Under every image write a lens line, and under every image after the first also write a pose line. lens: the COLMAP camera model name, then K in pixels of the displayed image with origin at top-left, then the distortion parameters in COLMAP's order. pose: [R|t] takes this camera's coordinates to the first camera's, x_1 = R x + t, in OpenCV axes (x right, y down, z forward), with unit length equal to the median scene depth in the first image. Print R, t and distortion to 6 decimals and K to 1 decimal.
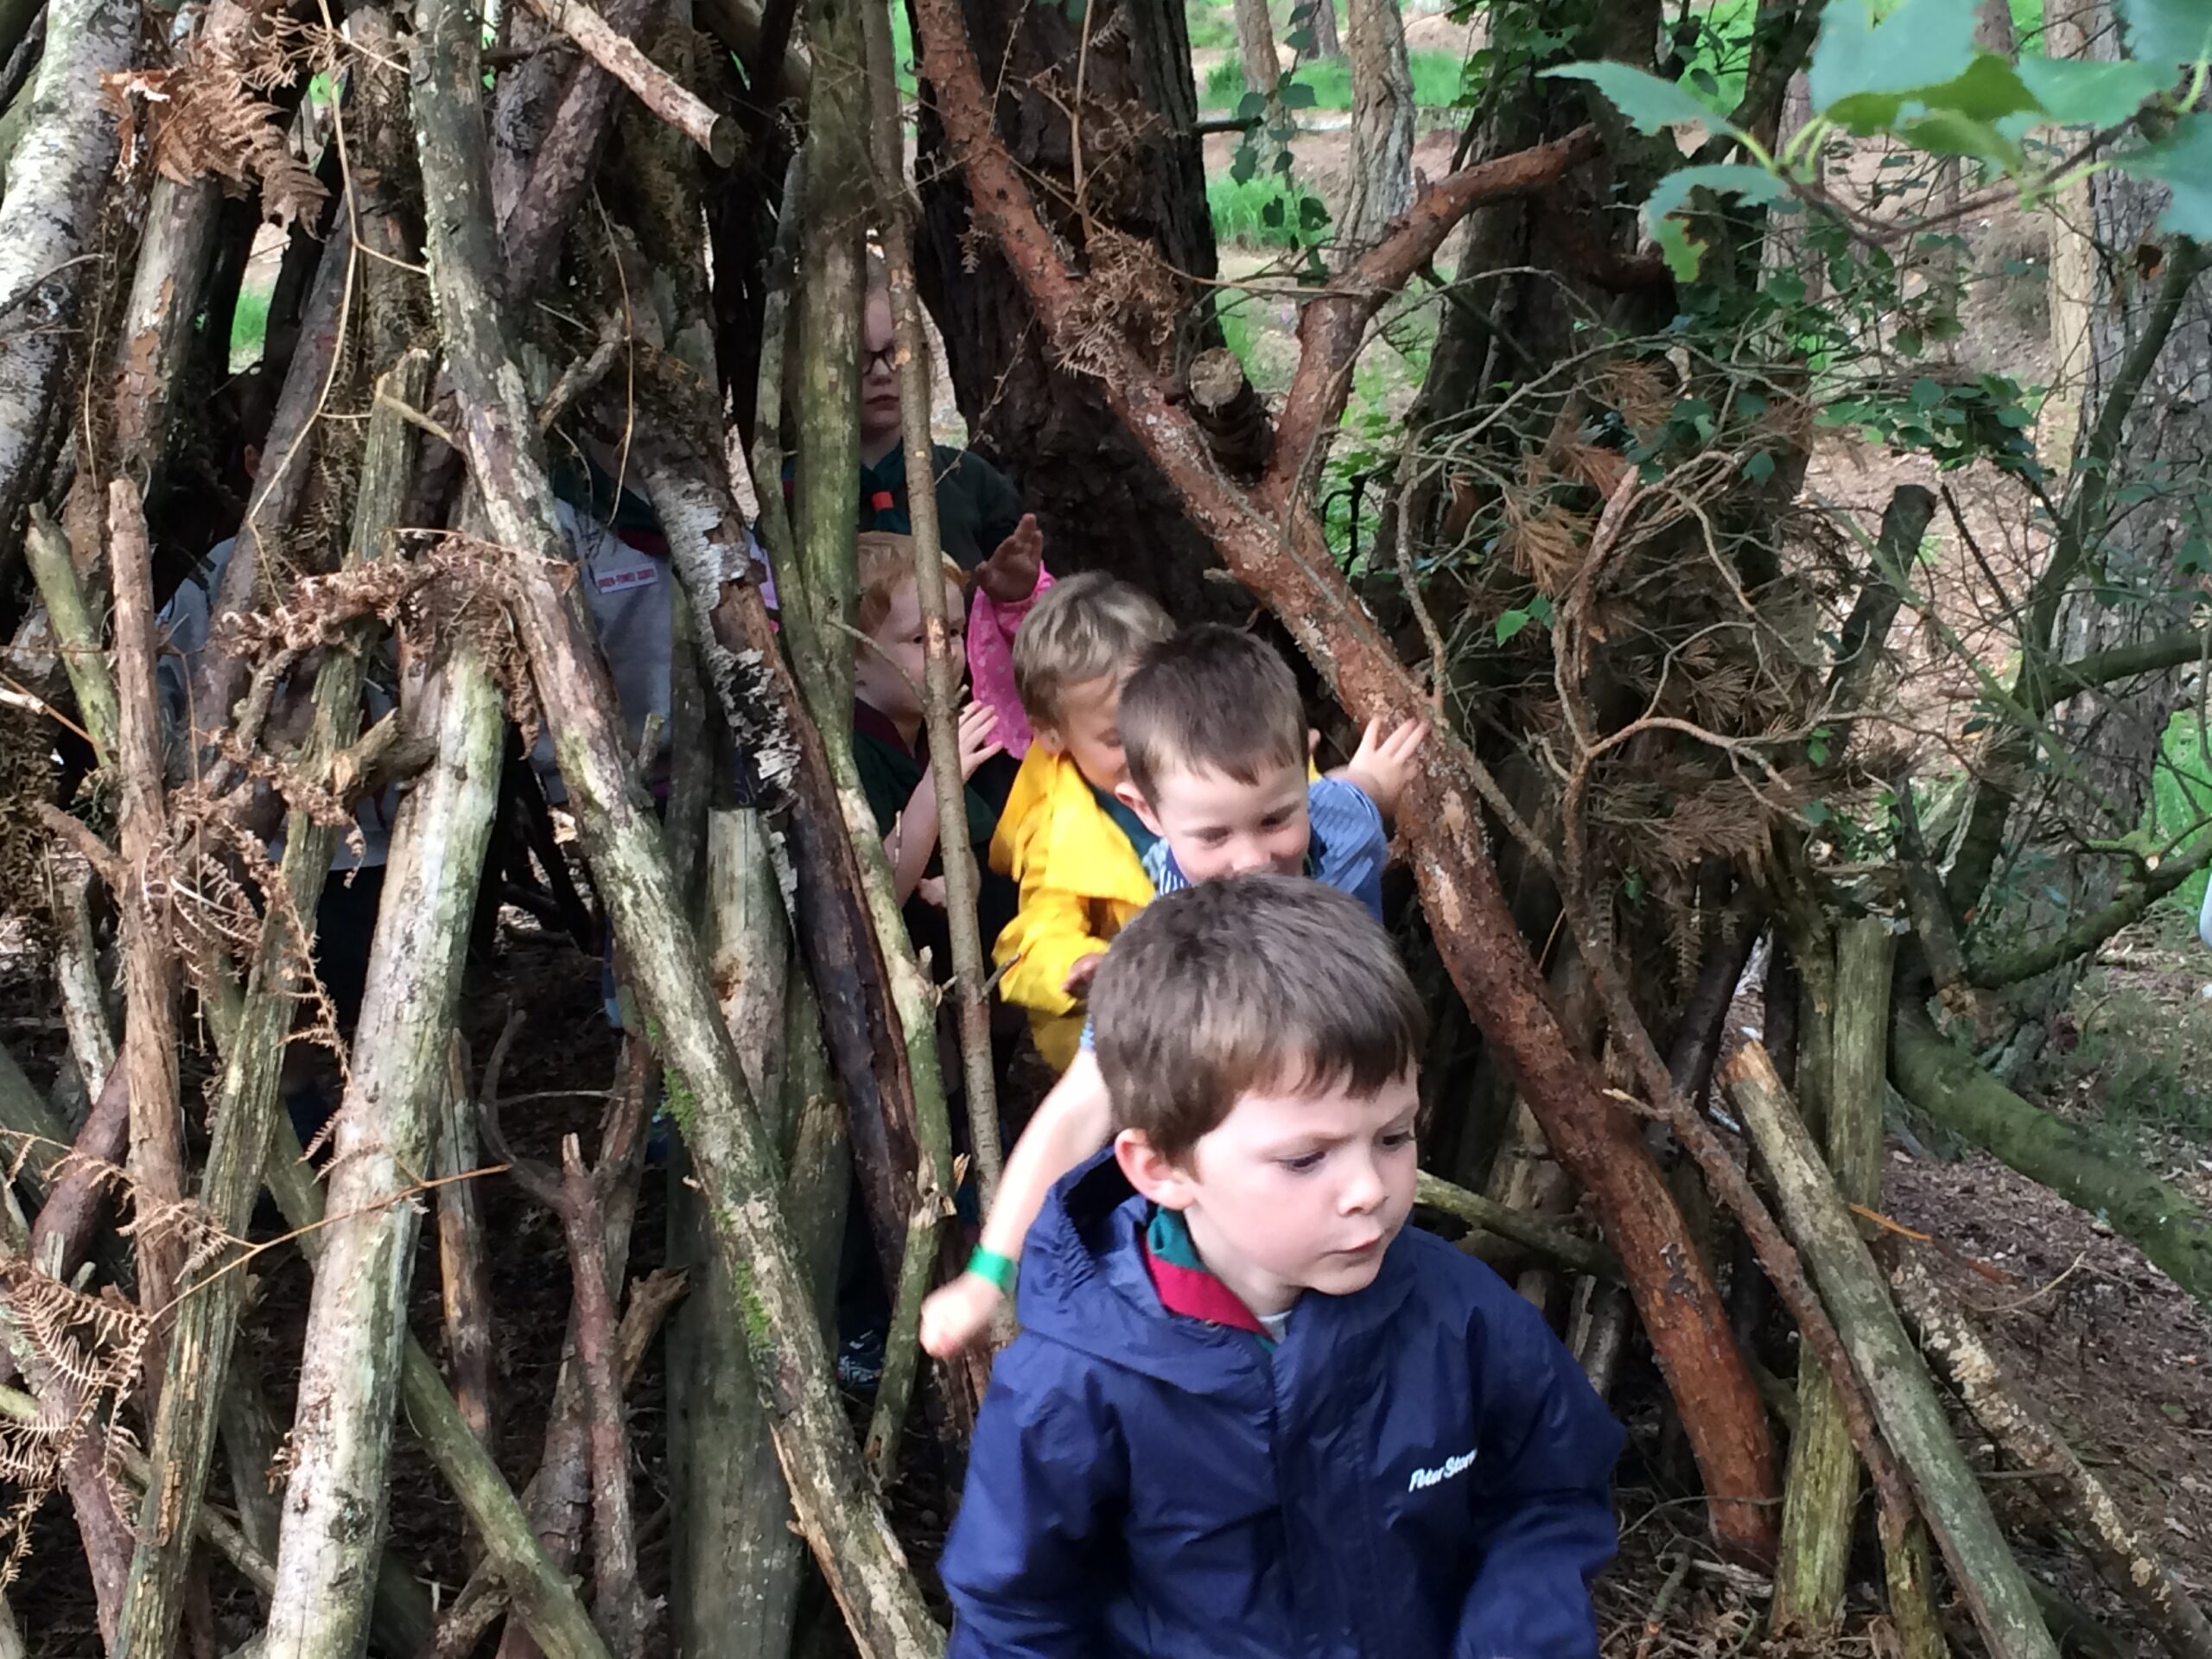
lens RADIAL K [[4060.7, 0, 1032.1], [0, 4060.7, 780.3], [0, 0, 1]] dist [0.036459, 0.000000]
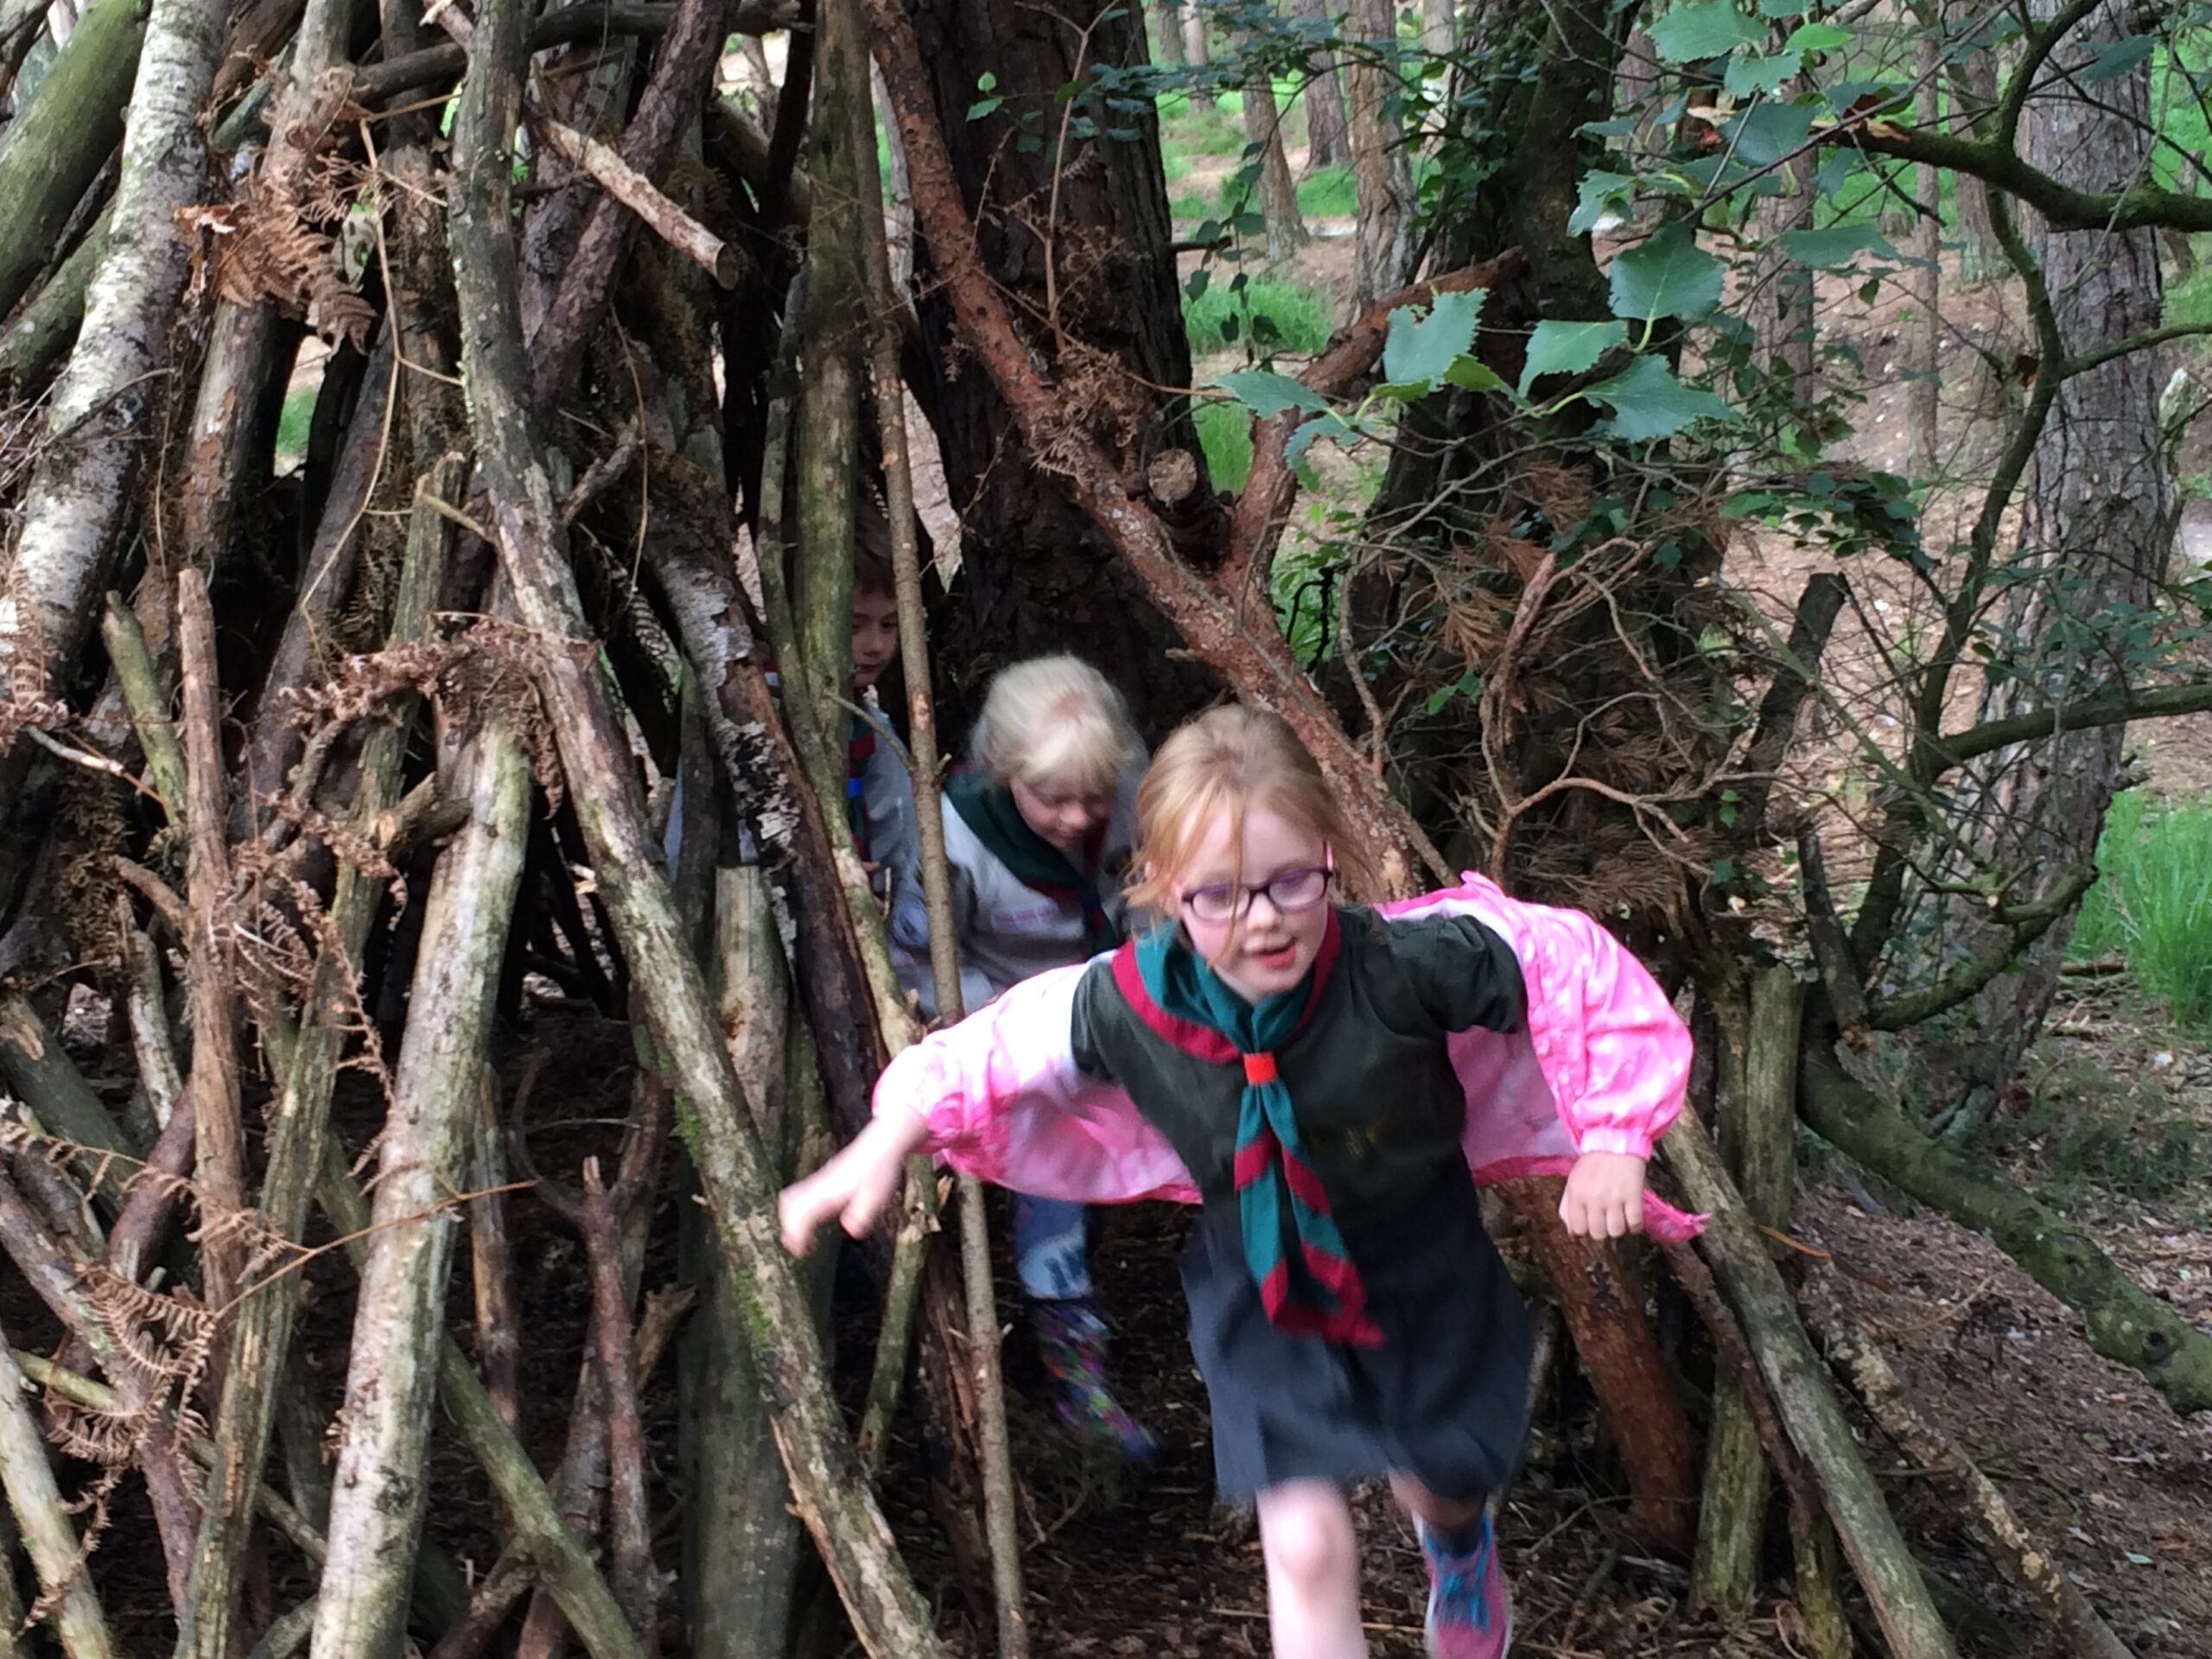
lens RADIAL K [[4060.7, 0, 1062.9], [0, 4060.7, 738.0], [0, 0, 1]] dist [0.036459, 0.000000]
pose [[0.999991, -0.003858, 0.001600, 0.013829], [0.003913, 0.999351, -0.035799, 0.012774], [-0.001461, 0.035805, 0.999358, -0.111874]]
